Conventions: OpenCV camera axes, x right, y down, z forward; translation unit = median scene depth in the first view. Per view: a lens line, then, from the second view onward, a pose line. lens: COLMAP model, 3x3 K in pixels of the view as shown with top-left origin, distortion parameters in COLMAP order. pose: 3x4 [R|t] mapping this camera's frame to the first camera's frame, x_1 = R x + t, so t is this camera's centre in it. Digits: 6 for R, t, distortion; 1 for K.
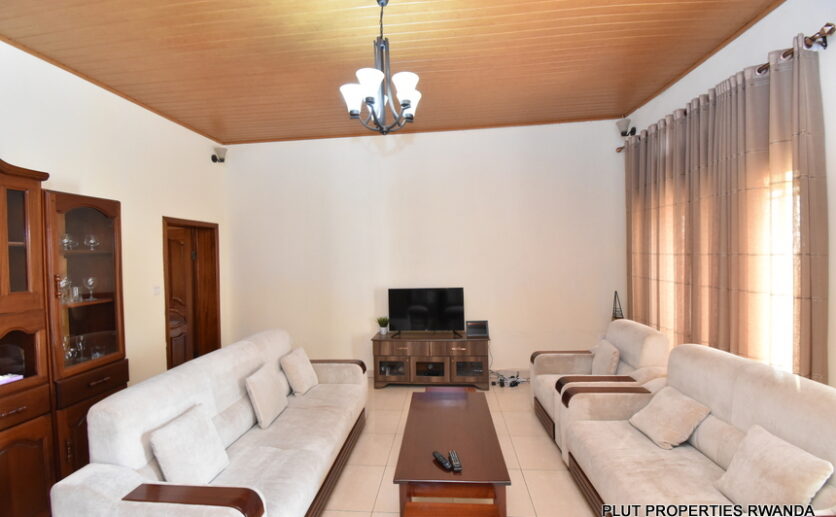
lens RADIAL K [[369.8, 0, 415.0], [0, 369.8, 258.2], [0, 0, 1]] dist [0.000214, -0.016059]
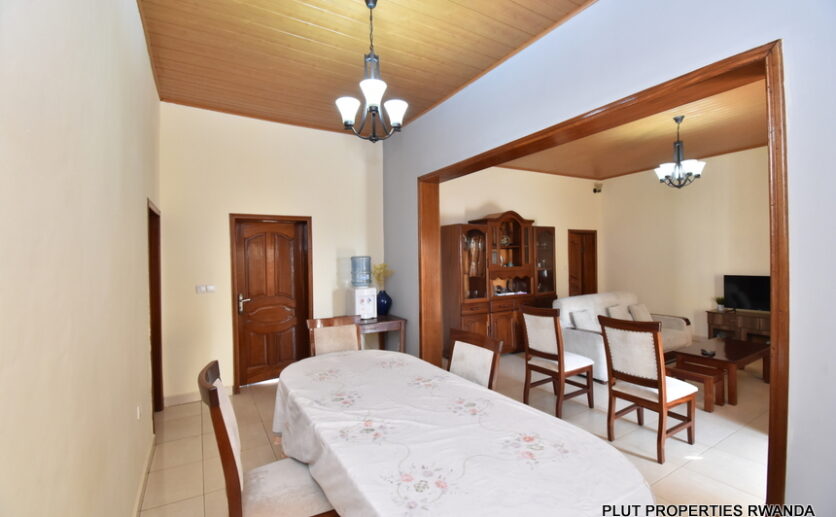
lens RADIAL K [[369.8, 0, 415.0], [0, 369.8, 258.2], [0, 0, 1]] dist [0.000214, -0.016059]
pose [[0.583824, 0.016466, -0.811713, 0.440007], [-0.000401, 0.999800, 0.019993, -0.001794], [0.811880, -0.011347, 0.583714, -0.820208]]
